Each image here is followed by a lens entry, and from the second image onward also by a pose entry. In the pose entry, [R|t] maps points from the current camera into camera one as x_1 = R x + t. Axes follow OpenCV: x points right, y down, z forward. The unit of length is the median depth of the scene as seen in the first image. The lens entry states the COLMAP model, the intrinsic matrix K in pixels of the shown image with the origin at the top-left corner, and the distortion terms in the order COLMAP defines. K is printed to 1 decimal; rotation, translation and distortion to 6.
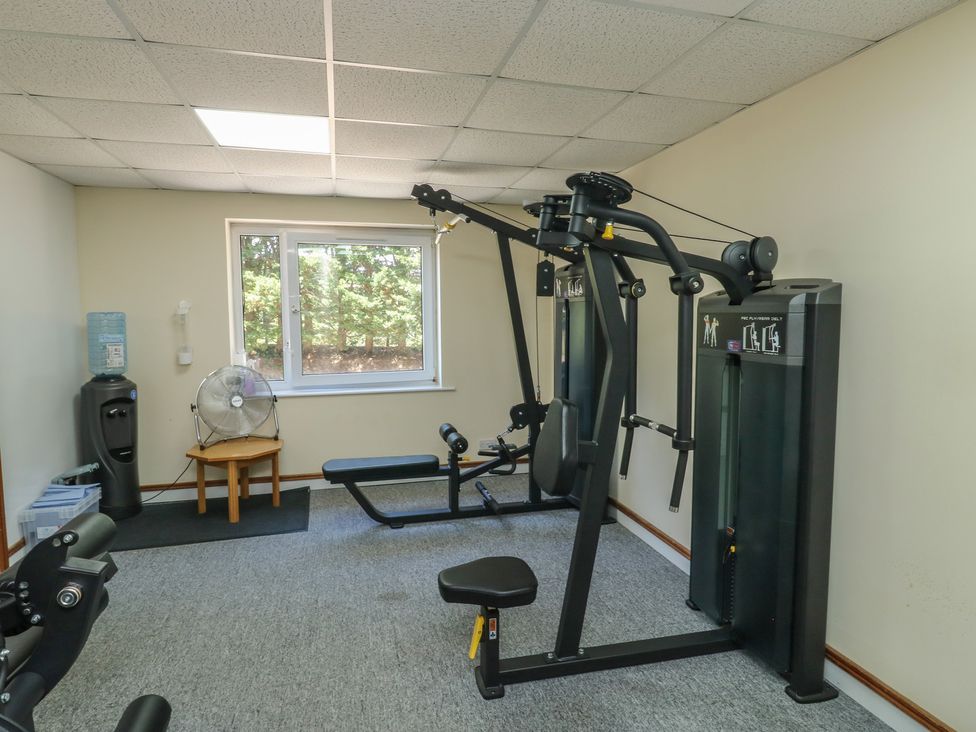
lens RADIAL K [[521.9, 0, 484.9], [0, 521.9, 352.1], [0, 0, 1]] dist [0.003286, -0.015845]
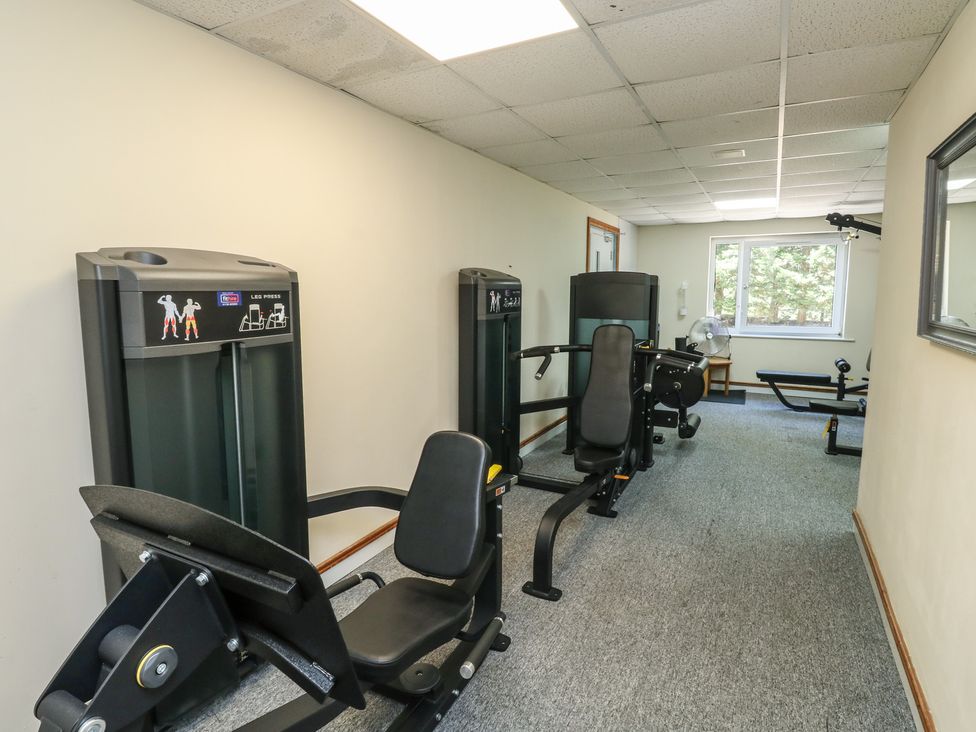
lens RADIAL K [[521.9, 0, 484.9], [0, 521.9, 352.1], [0, 0, 1]] dist [0.003286, -0.015845]
pose [[0.716067, 0.085576, -0.692766, 0.214848], [-0.052833, 0.996254, 0.068455, 0.057138], [0.696029, -0.012417, 0.717906, -0.778096]]
